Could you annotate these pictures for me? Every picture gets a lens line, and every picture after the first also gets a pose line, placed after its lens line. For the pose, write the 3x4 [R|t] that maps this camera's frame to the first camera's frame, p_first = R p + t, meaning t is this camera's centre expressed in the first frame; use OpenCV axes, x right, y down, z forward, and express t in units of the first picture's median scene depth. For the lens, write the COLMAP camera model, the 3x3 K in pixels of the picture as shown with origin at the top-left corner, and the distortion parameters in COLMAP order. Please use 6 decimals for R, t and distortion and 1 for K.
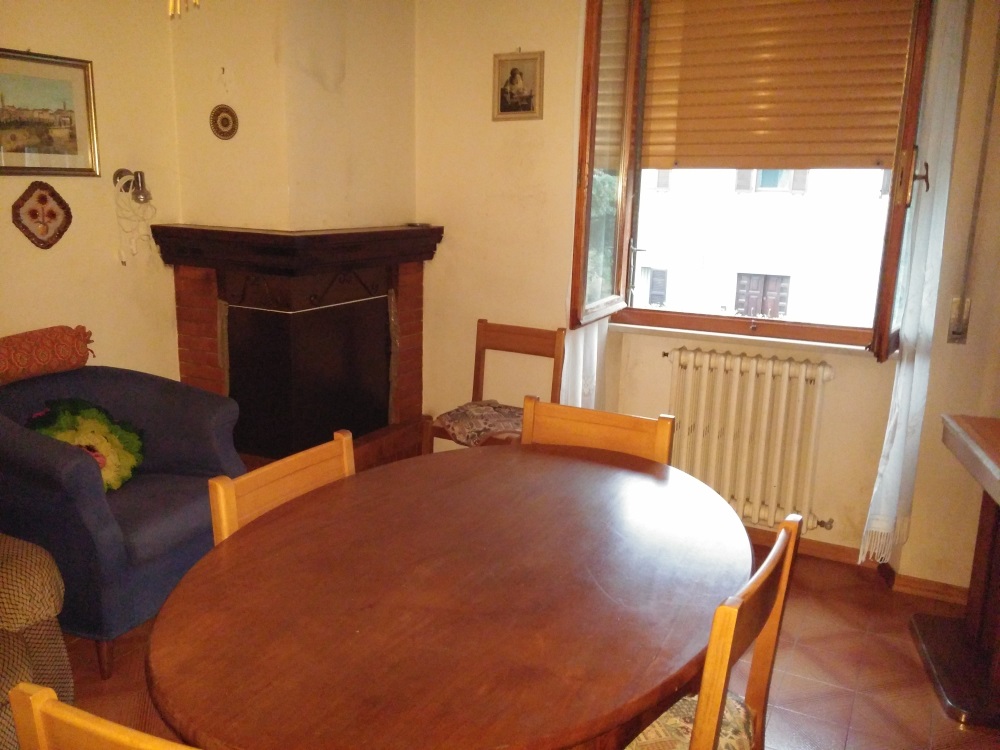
lens RADIAL K [[846.1, 0, 500.0], [0, 846.1, 375.0], [0, 0, 1]] dist [-0.002053, -0.006754]
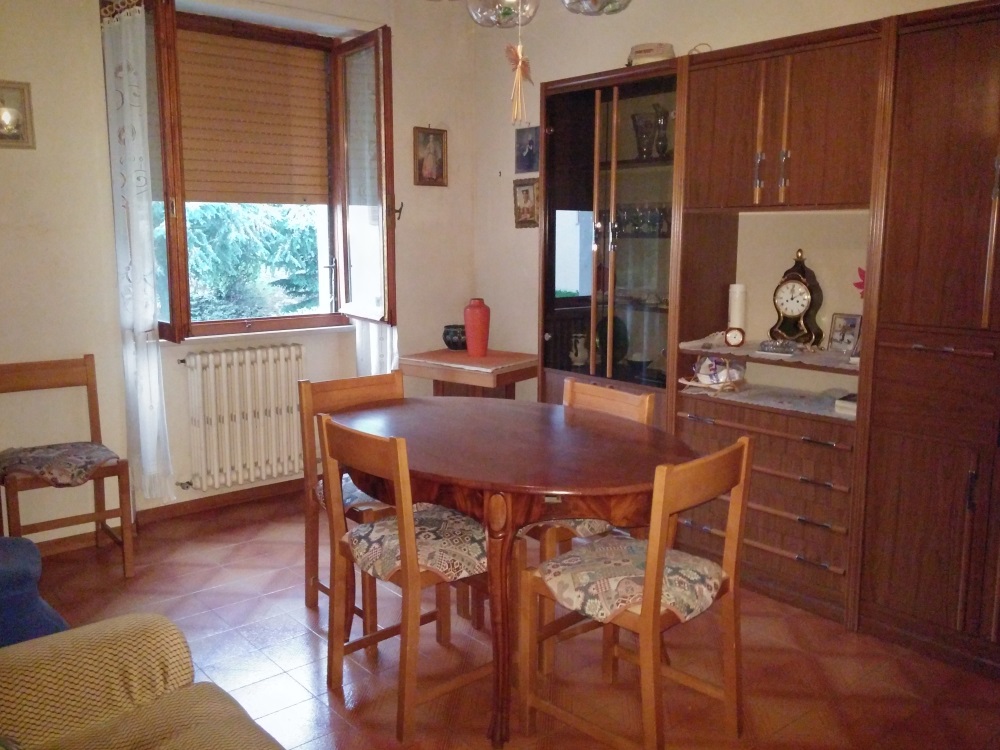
lens RADIAL K [[846.1, 0, 500.0], [0, 846.1, 375.0], [0, 0, 1]] dist [-0.002053, -0.006754]
pose [[0.339484, -0.172966, 0.924572, -0.729926], [0.200239, 0.973706, 0.108634, -0.044475], [-0.919051, 0.148255, 0.365192, 0.181499]]
